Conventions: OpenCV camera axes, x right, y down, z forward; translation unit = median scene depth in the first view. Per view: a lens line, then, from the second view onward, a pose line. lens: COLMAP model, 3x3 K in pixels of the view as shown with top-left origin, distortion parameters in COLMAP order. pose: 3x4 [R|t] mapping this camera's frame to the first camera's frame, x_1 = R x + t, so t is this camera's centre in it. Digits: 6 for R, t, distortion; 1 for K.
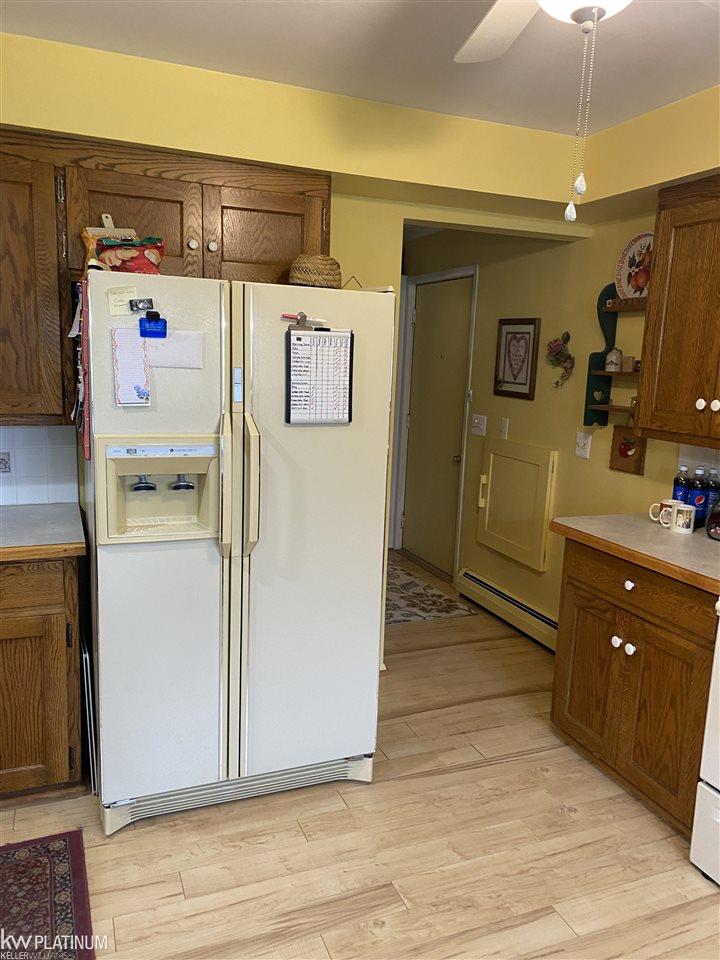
lens RADIAL K [[729.7, 0, 362.8], [0, 729.7, 488.3], [0, 0, 1]] dist [0.043014, -0.030763]
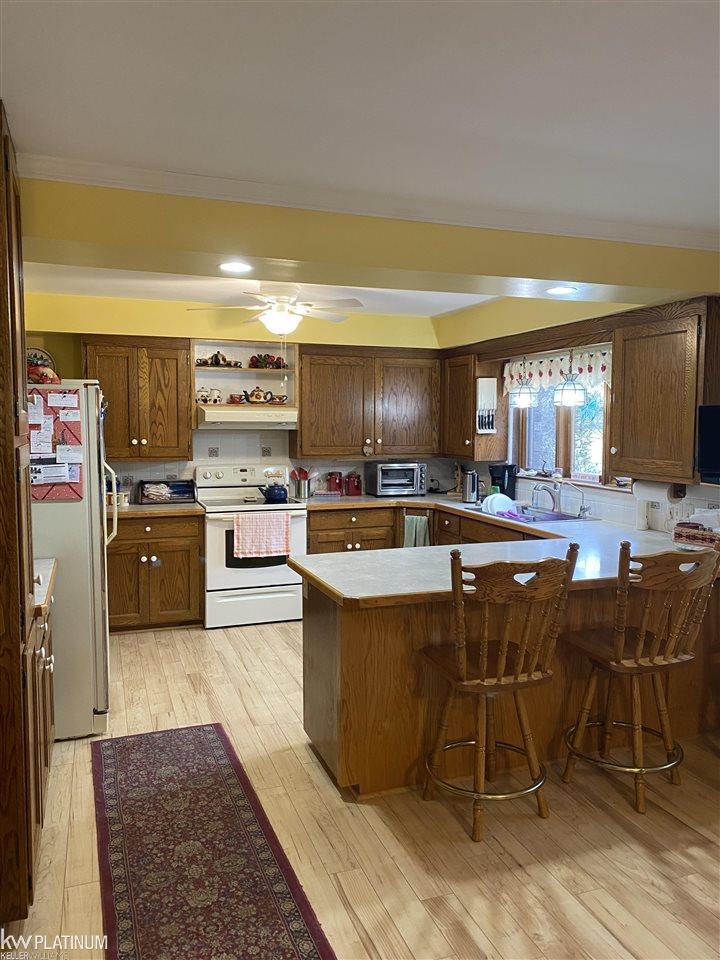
lens RADIAL K [[729.7, 0, 365.5], [0, 729.7, 482.7], [0, 0, 1]] dist [0.043014, -0.030763]
pose [[0.043513, -0.121602, 0.991625, -1.735228], [0.173724, 0.978364, 0.112353, -0.128720], [-0.983833, 0.167380, 0.063697, 0.247626]]
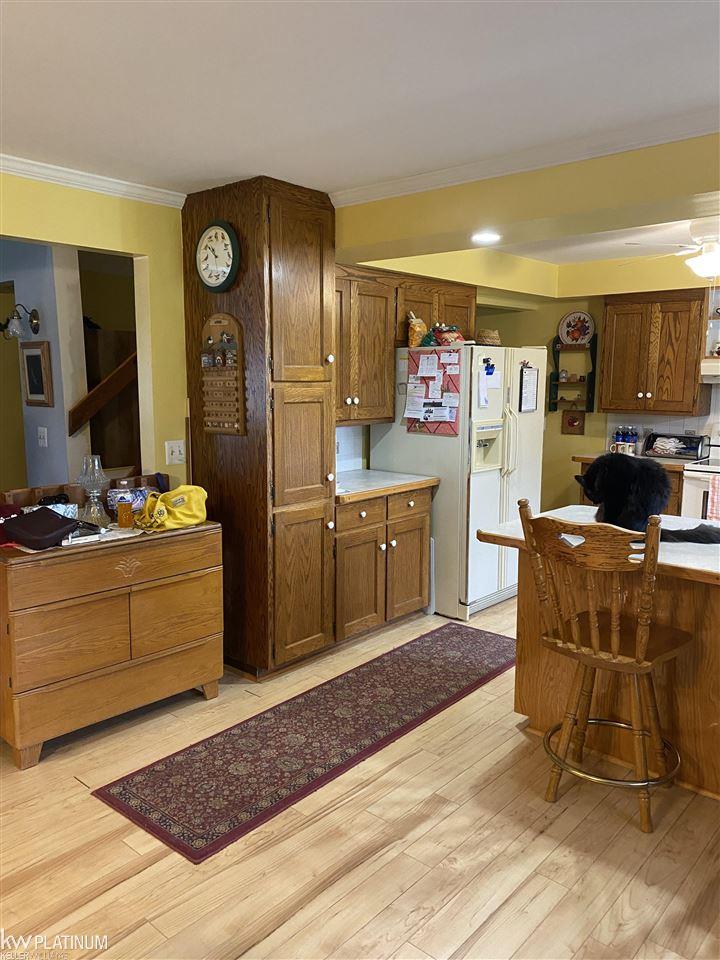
lens RADIAL K [[729.7, 0, 361.6], [0, 729.7, 479.4], [0, 0, 1]] dist [0.043014, -0.030763]
pose [[0.897076, -0.094513, 0.431649, -1.357803], [0.106169, 0.994344, -0.002926, 0.058709], [-0.428931, 0.048453, 0.902037, -0.661500]]
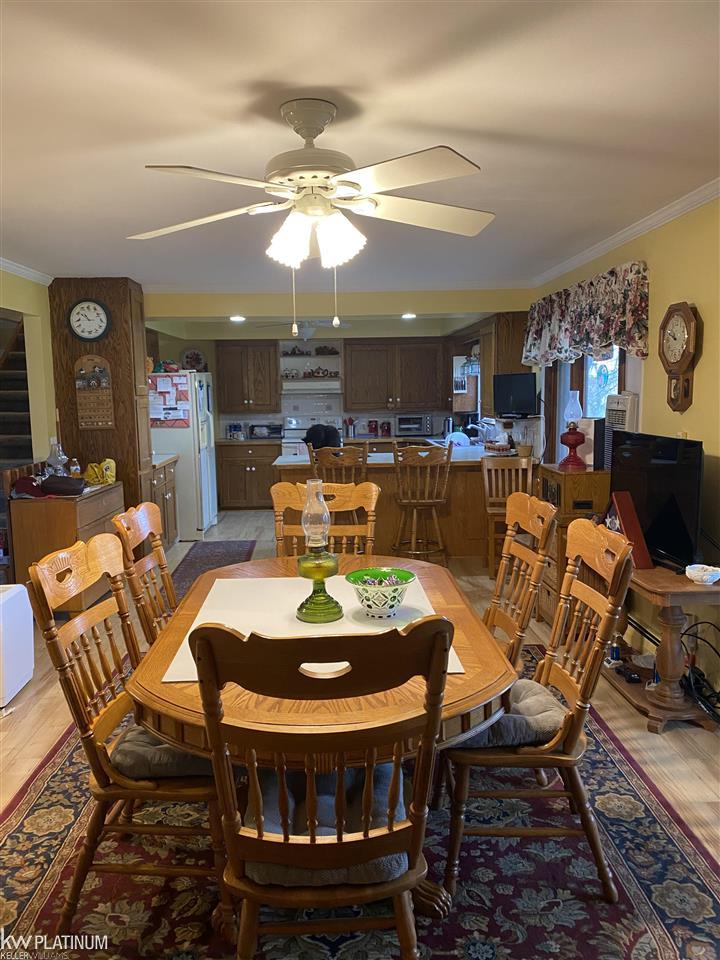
lens RADIAL K [[729.7, 0, 357.9], [0, 729.7, 488.4], [0, 0, 1]] dist [0.043014, -0.030763]
pose [[0.352629, -0.169114, 0.920355, -2.932874], [0.193390, 0.975472, 0.105146, 0.033726], [-0.915562, 0.140910, 0.376684, -0.862025]]
